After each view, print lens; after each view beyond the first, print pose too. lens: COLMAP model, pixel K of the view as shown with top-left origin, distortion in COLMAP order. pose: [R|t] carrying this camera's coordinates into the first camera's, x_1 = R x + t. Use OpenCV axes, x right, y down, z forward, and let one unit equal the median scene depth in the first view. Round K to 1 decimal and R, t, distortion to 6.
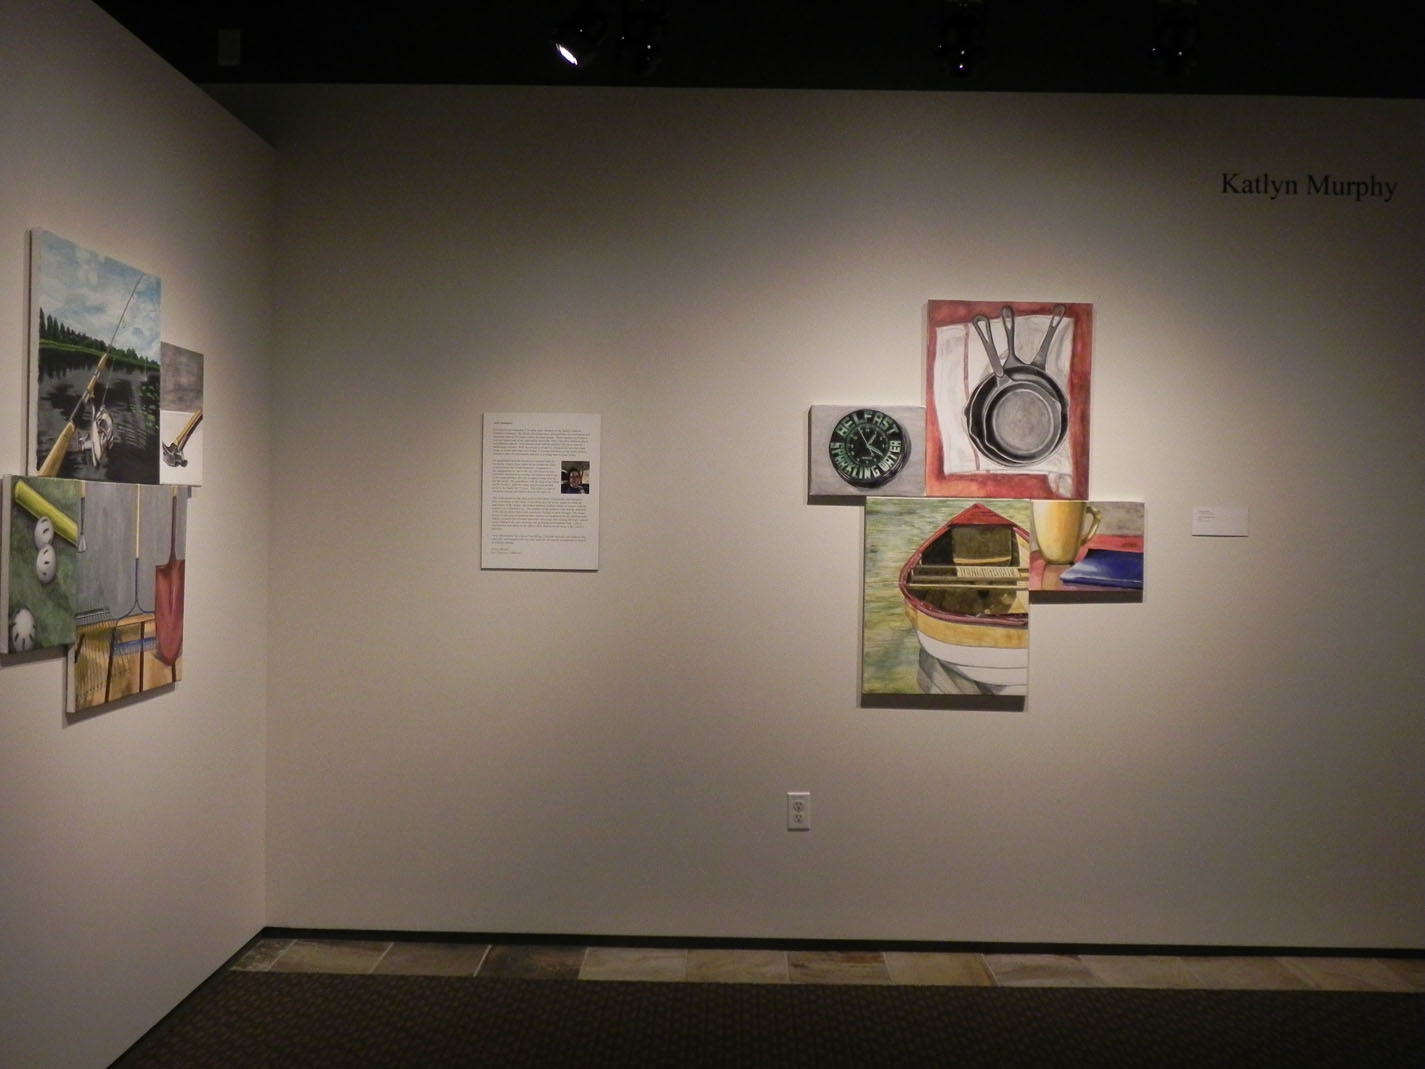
lens RADIAL K [[1392.0, 0, 706.8], [0, 1392.0, 526.4], [0, 0, 1]] dist [-0.021786, 0.000000]
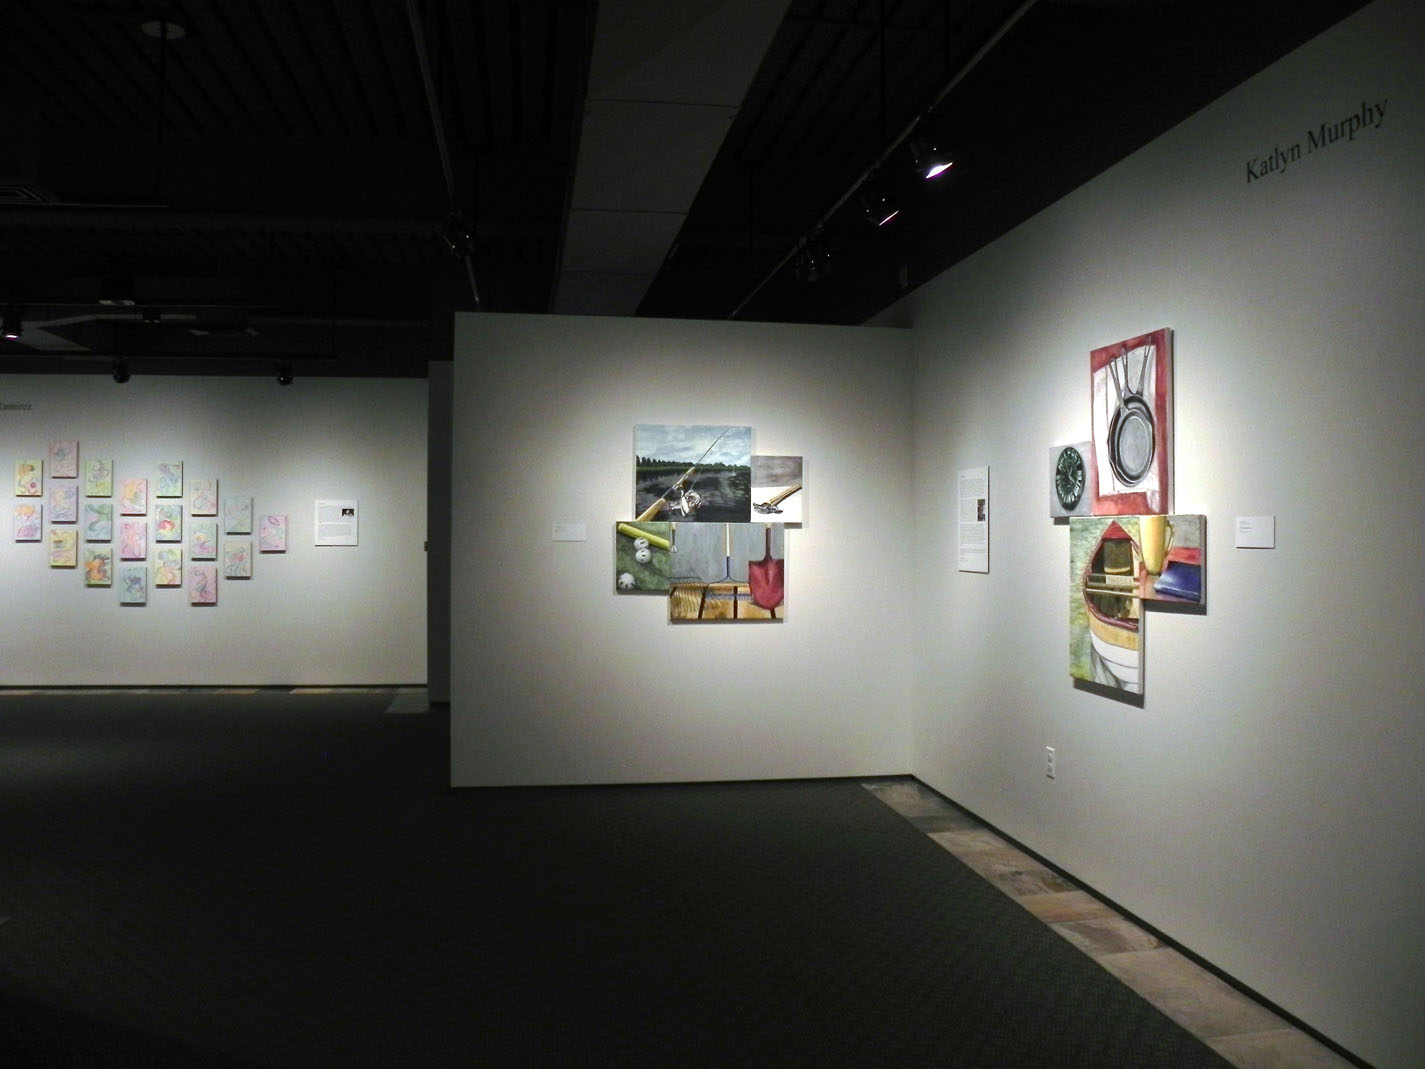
lens RADIAL K [[1086.8, 0, 719.0], [0, 1086.8, 537.4], [0, 0, 1]] dist [-0.065491, 0.024963]
pose [[0.196012, -0.011586, -0.980533, 1.007067], [-0.009664, 0.999859, -0.013746, 0.013054], [0.980554, 0.012170, 0.195873, 0.509270]]
